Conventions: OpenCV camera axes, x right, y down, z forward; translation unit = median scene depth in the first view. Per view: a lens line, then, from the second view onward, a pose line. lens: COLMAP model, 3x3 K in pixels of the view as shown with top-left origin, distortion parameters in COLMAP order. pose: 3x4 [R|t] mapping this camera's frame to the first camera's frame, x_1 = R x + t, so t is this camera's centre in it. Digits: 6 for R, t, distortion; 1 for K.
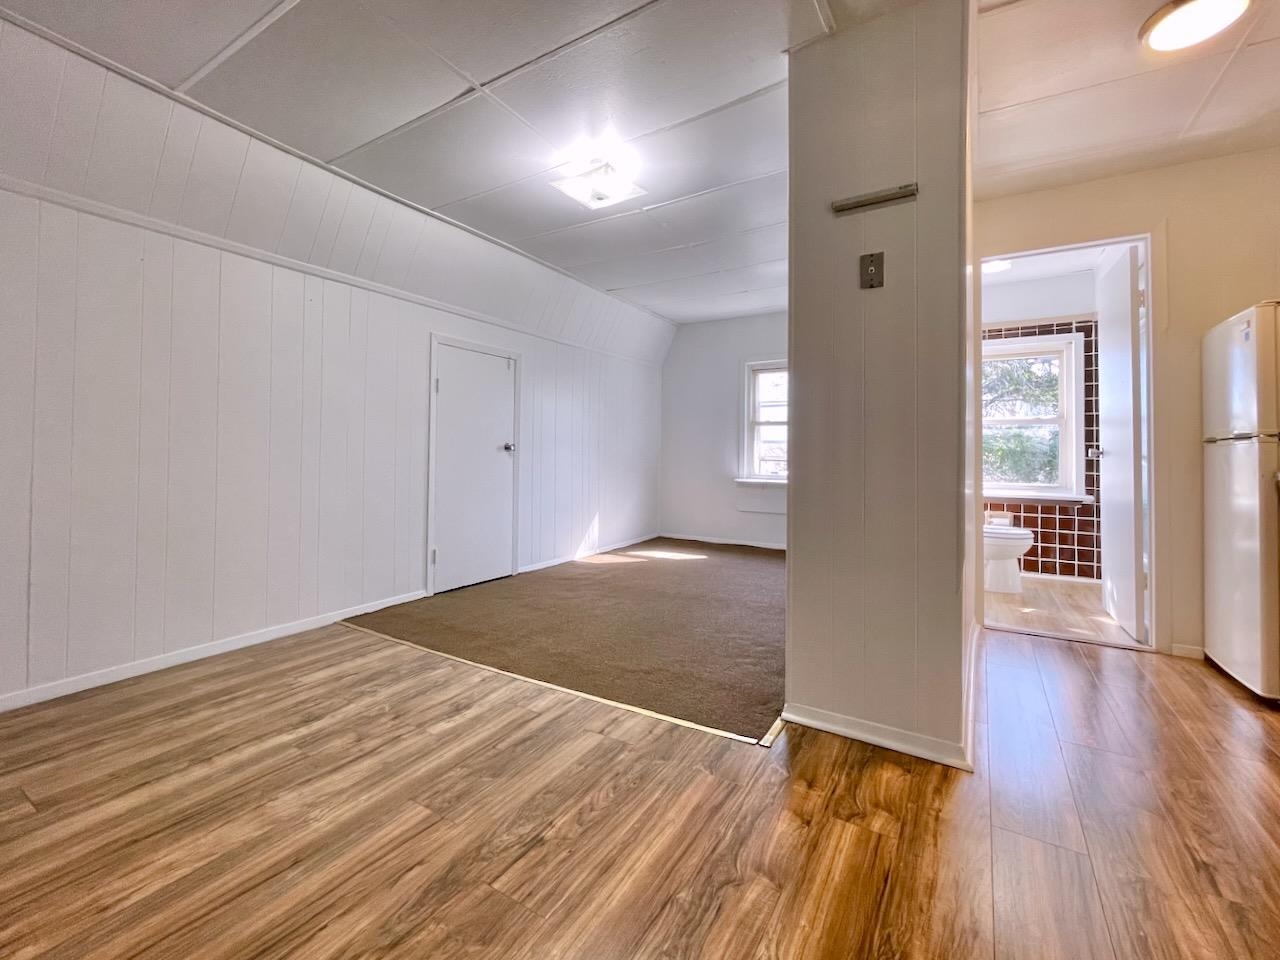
lens RADIAL K [[551.4, 0, 636.8], [0, 551.4, 446.2], [0, 0, 1]] dist [-0.002503, 0.000407]
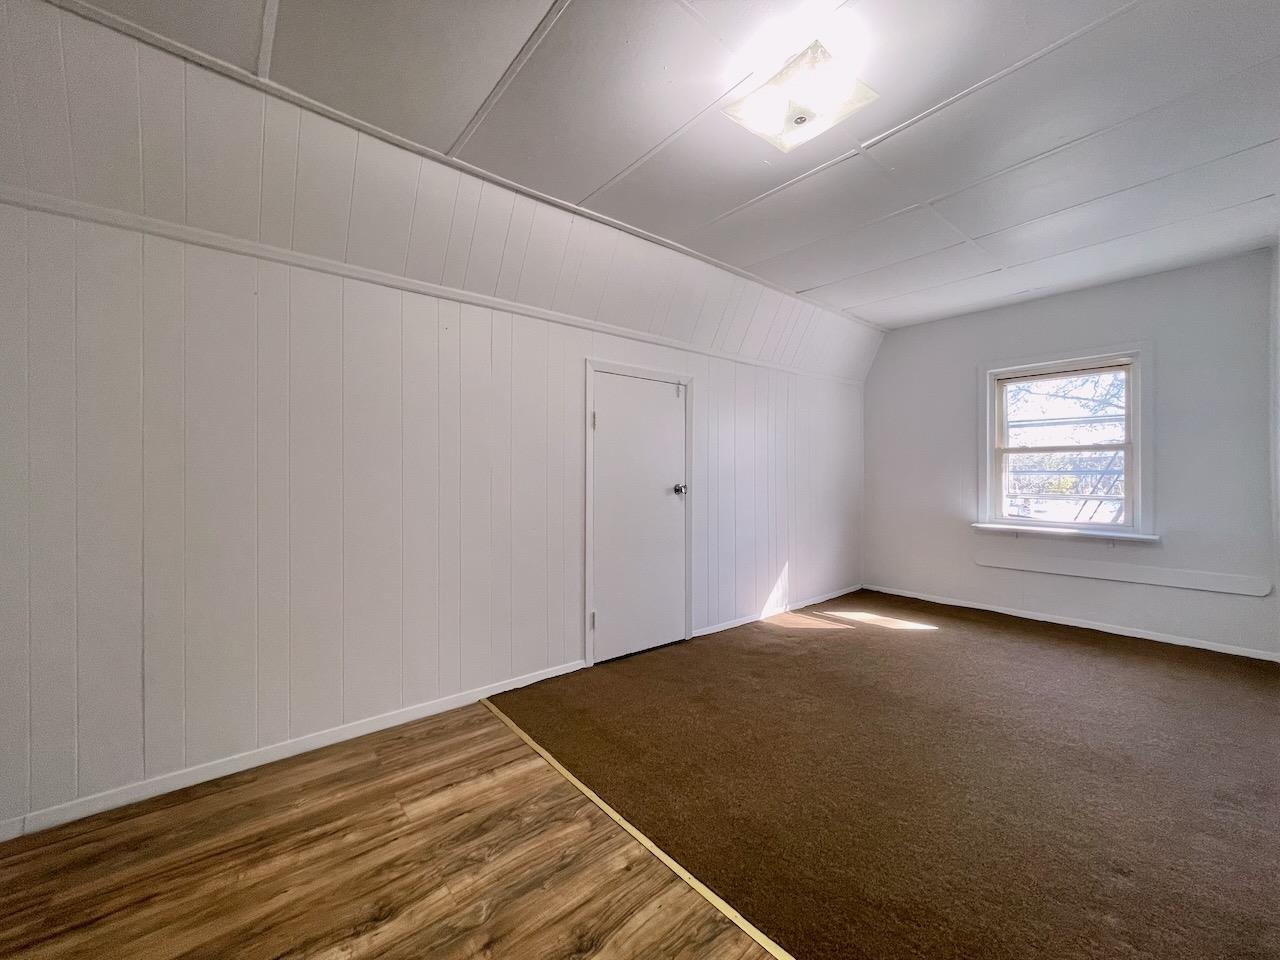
lens RADIAL K [[516.6, 0, 637.3], [0, 516.6, 474.0], [0, 0, 1]] dist [0.000834, 0.000055]
pose [[0.944733, -0.011843, -0.327628, -0.058964], [0.013758, 0.999899, 0.003528, -0.043590], [0.327553, -0.007840, 0.944800, 0.407493]]
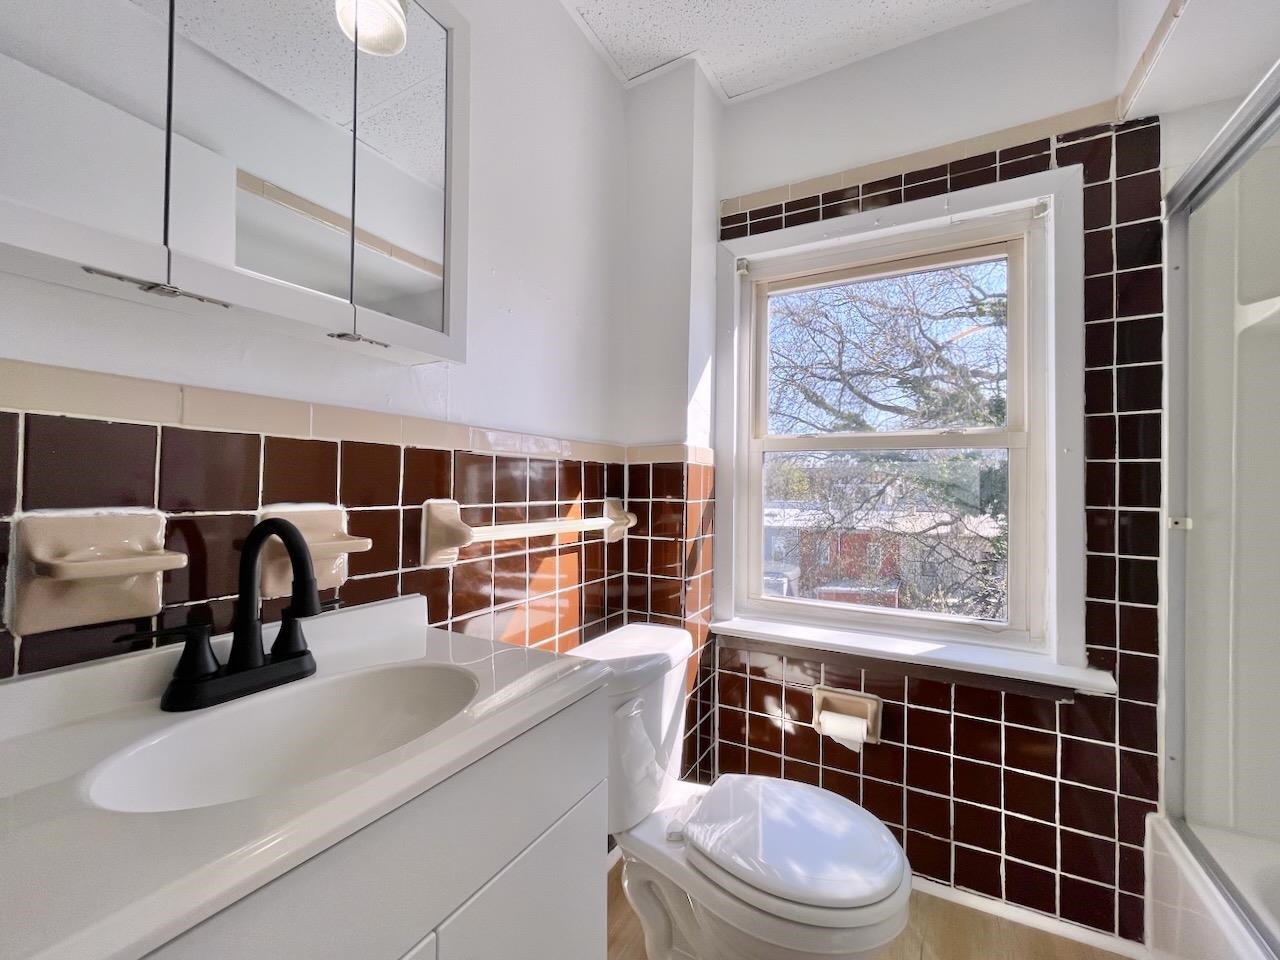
lens RADIAL K [[521.6, 0, 640.3], [0, 521.6, 472.5], [0, 0, 1]] dist [0.000261, -0.000191]
pose [[0.999254, 0.002171, 0.038547, 0.944997], [-0.002186, 0.999998, 0.000339, -0.043895], [-0.038546, -0.000423, 0.999257, 1.229988]]
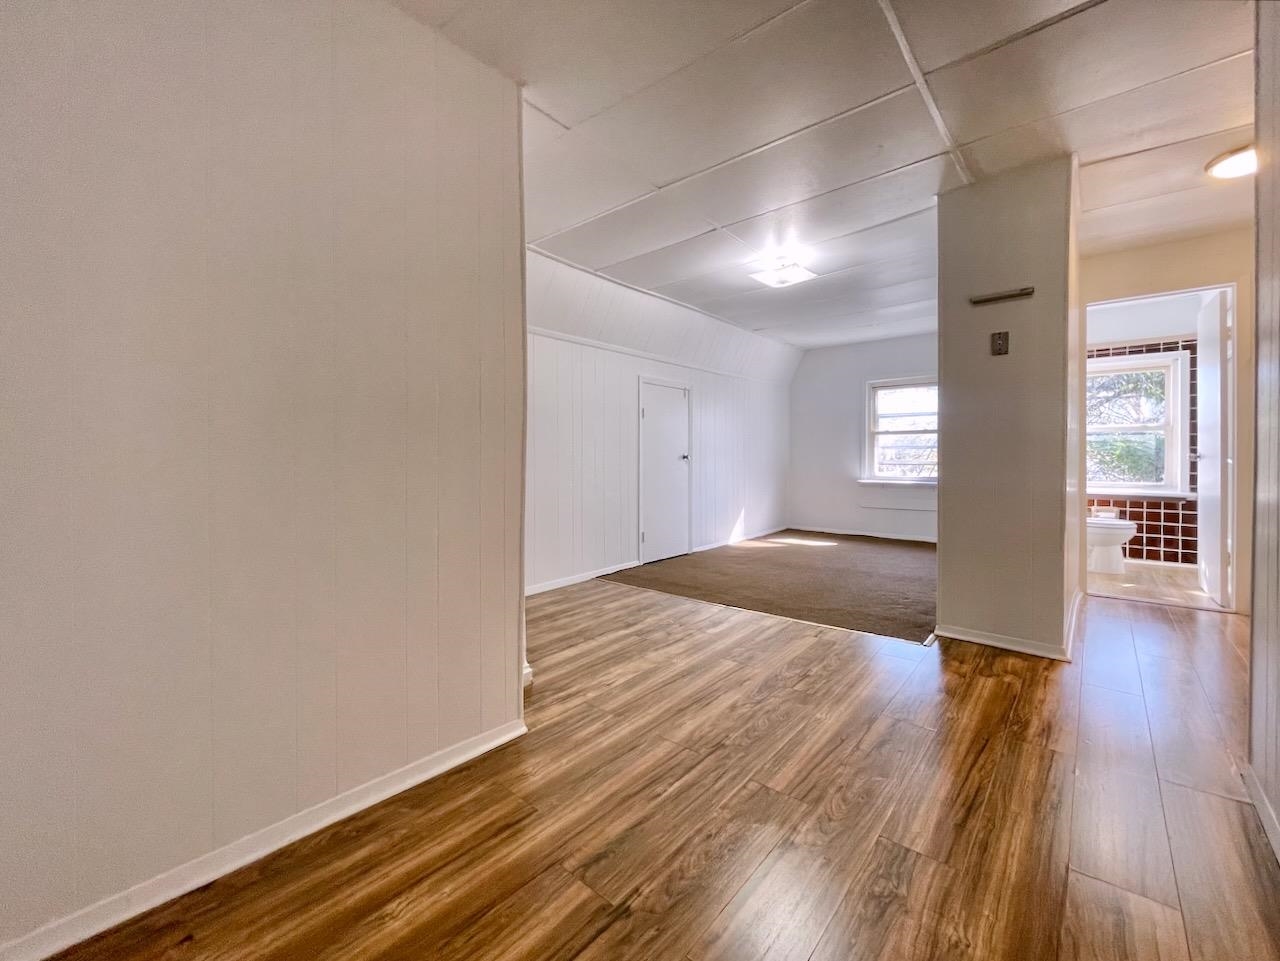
lens RADIAL K [[529.8, 0, 639.7], [0, 529.8, 462.6], [0, 0, 1]] dist [0.001885, 0.000011]
pose [[0.987944, -0.010213, -0.154477, -0.255903], [0.014031, 0.999622, 0.023649, -0.027344], [0.154177, -0.025531, 0.987713, -0.468911]]
